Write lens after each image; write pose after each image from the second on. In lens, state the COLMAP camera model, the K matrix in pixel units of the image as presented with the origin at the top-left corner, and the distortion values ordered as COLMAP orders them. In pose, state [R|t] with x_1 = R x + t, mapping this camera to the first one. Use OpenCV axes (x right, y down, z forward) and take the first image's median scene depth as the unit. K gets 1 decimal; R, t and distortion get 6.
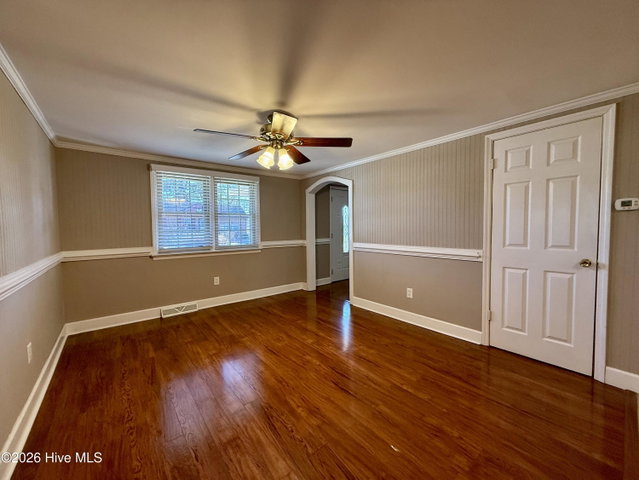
lens RADIAL K [[252.7, 0, 319.5], [0, 252.7, 240.0], [0, 0, 1]] dist [0.000463, 0.000108]
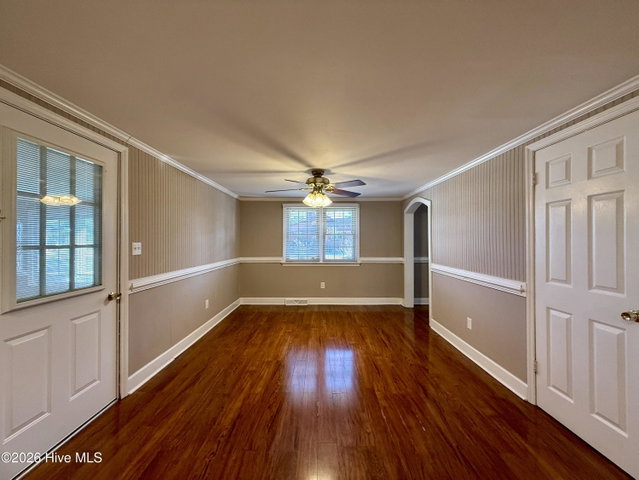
lens RADIAL K [[252.7, 0, 319.5], [0, 252.7, 240.0], [0, 0, 1]] dist [0.000463, 0.000108]
pose [[0.776478, 0.009722, -0.630070, 0.634160], [-0.040763, 0.998562, -0.034828, -0.043187], [0.628825, 0.052727, 0.775757, -0.066906]]
